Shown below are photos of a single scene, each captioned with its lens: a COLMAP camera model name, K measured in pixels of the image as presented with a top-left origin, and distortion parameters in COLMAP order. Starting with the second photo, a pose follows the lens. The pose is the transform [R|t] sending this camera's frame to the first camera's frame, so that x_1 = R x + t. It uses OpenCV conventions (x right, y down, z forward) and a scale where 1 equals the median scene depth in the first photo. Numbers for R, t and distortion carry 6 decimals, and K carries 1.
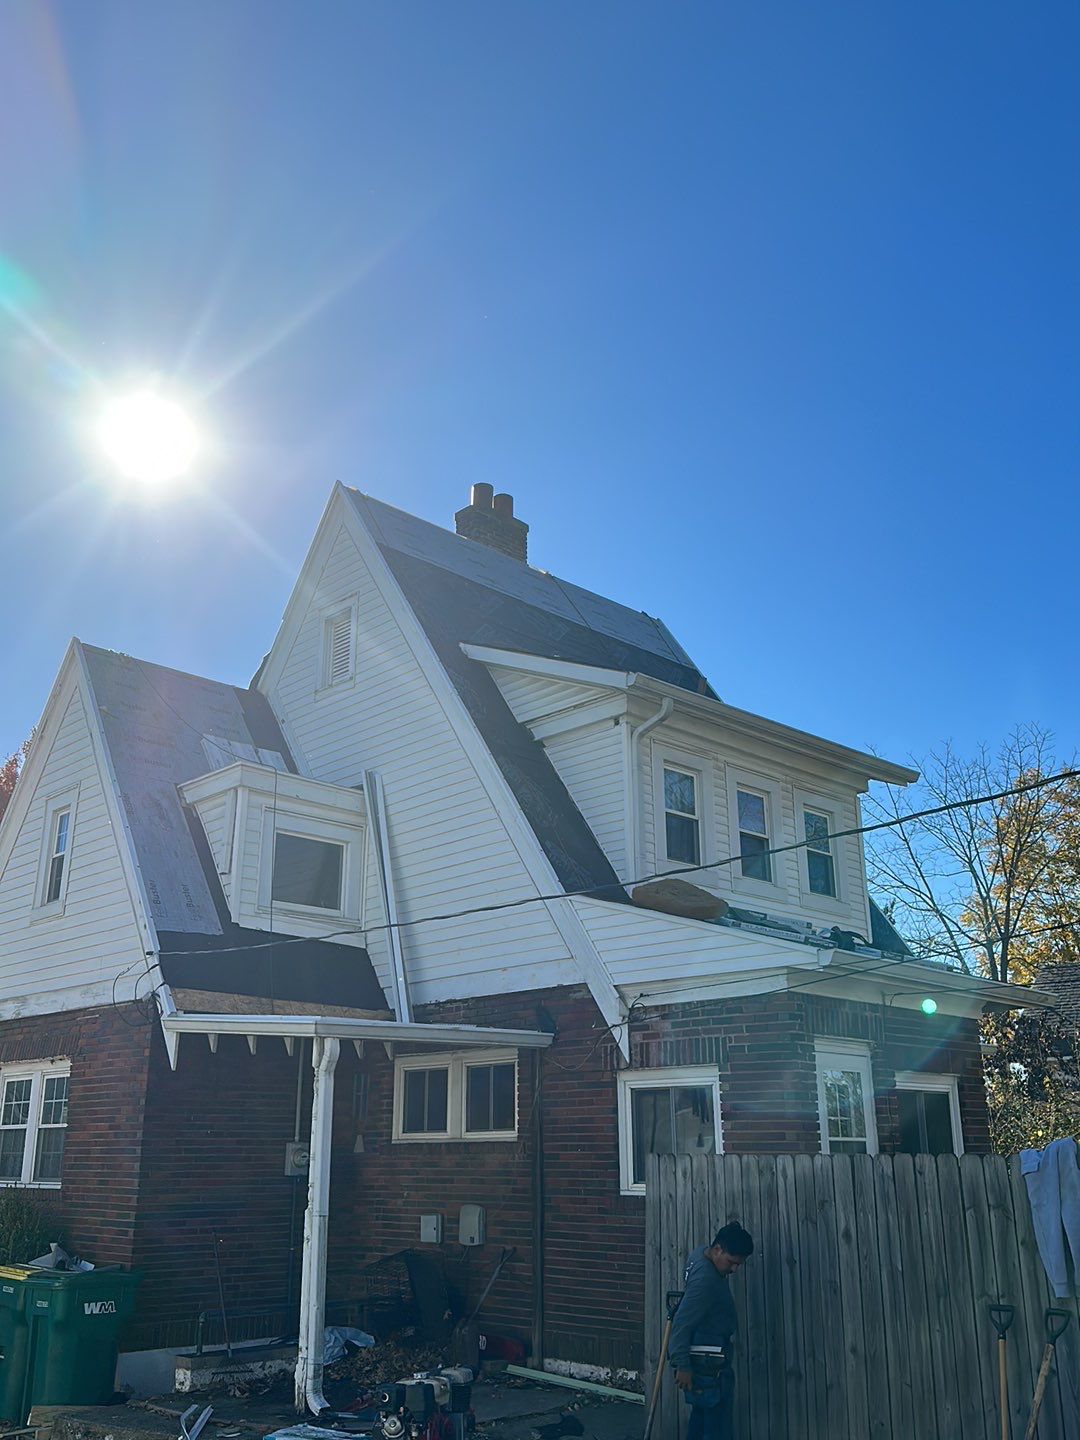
lens RADIAL K [[1288.2, 0, 540.0], [0, 1288.2, 720.0], [0, 0, 1]] dist [0.004725, 0.001568]
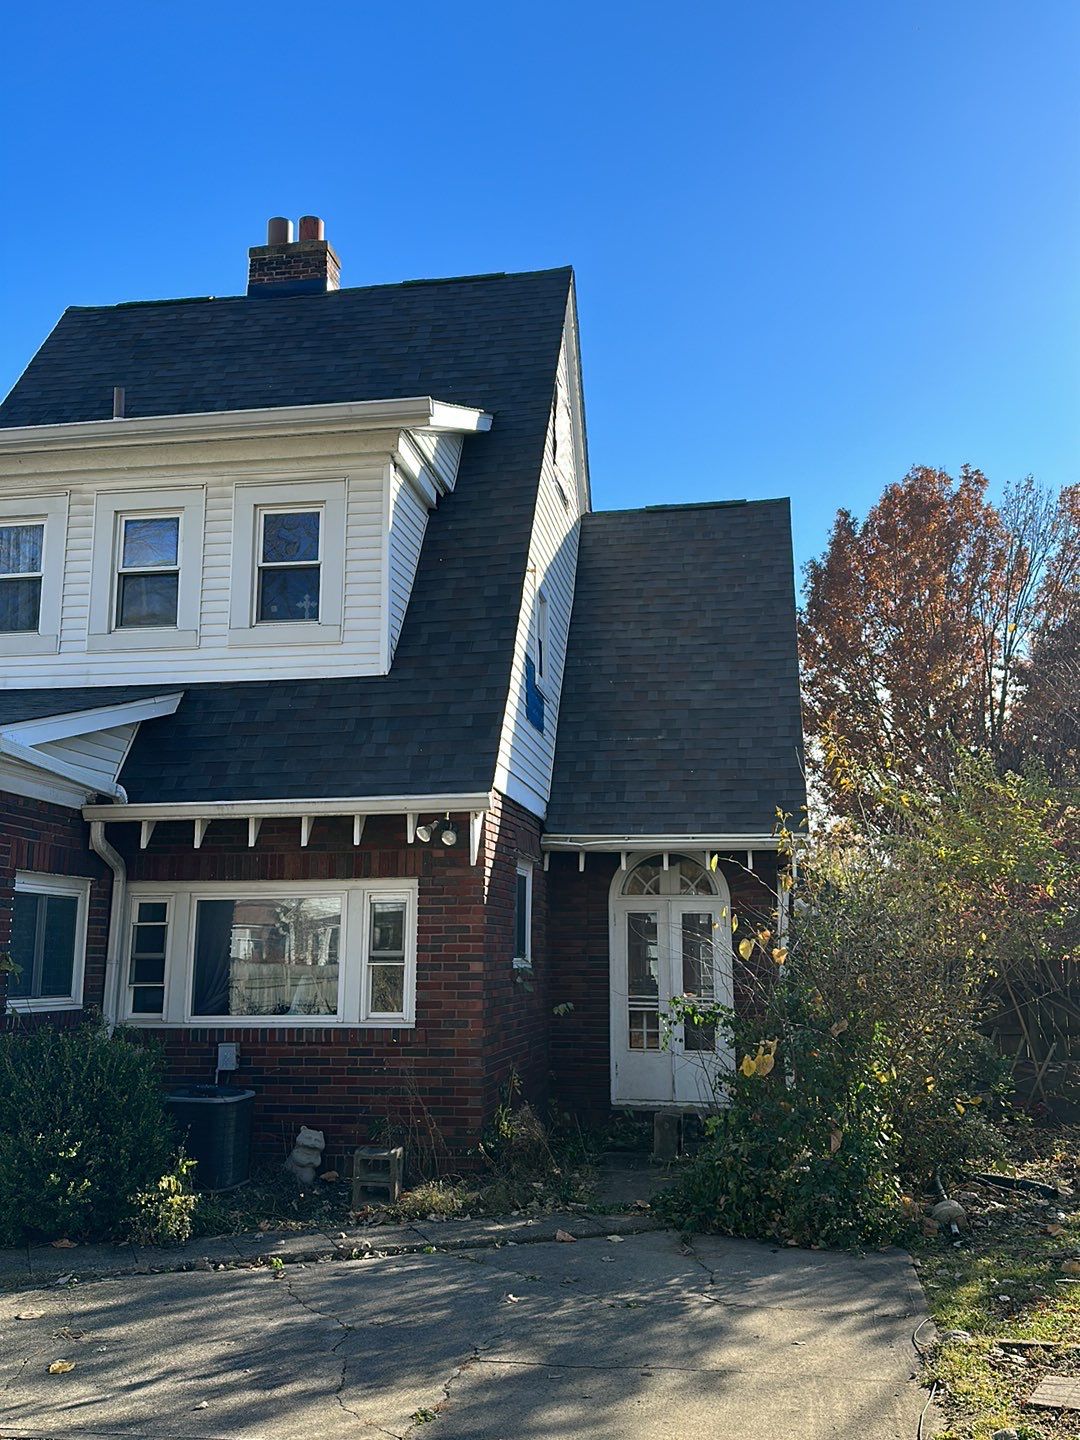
lens RADIAL K [[1288.2, 0, 540.0], [0, 1288.2, 720.0], [0, 0, 1]] dist [0.004725, 0.001568]
pose [[0.583429, -0.158805, -0.796487, 0.845414], [0.254972, 0.966930, -0.006021, 0.225353], [0.771103, -0.199569, 0.604626, 0.691304]]
